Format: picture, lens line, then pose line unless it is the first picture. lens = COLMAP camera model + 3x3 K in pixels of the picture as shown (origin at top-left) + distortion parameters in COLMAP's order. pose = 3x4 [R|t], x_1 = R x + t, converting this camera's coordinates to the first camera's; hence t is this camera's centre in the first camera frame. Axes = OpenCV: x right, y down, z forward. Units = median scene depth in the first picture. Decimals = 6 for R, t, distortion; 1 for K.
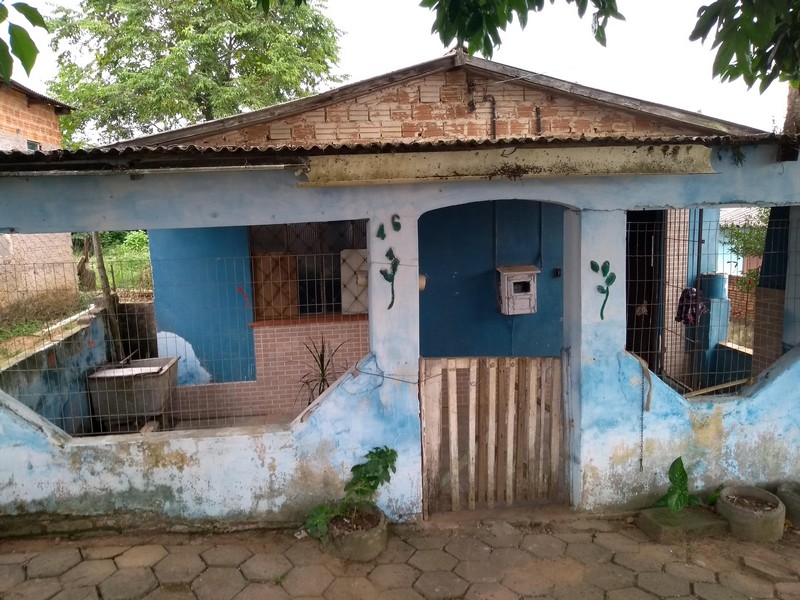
lens RADIAL K [[566.0, 0, 397.0], [0, 566.0, 307.2], [0, 0, 1]] dist [-0.028287, 0.002688]
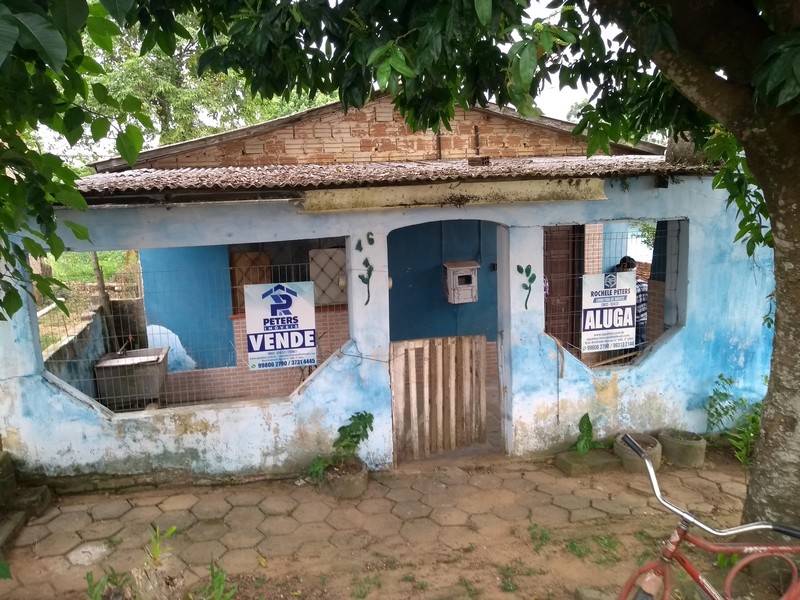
lens RADIAL K [[566.0, 0, 399.4], [0, 566.0, 296.1], [0, 0, 1]] dist [-0.028287, 0.002688]
pose [[0.994443, -0.017538, 0.103810, -0.070285], [0.016805, 0.999827, 0.007933, -0.025955], [-0.103931, -0.006145, 0.994566, -0.292442]]
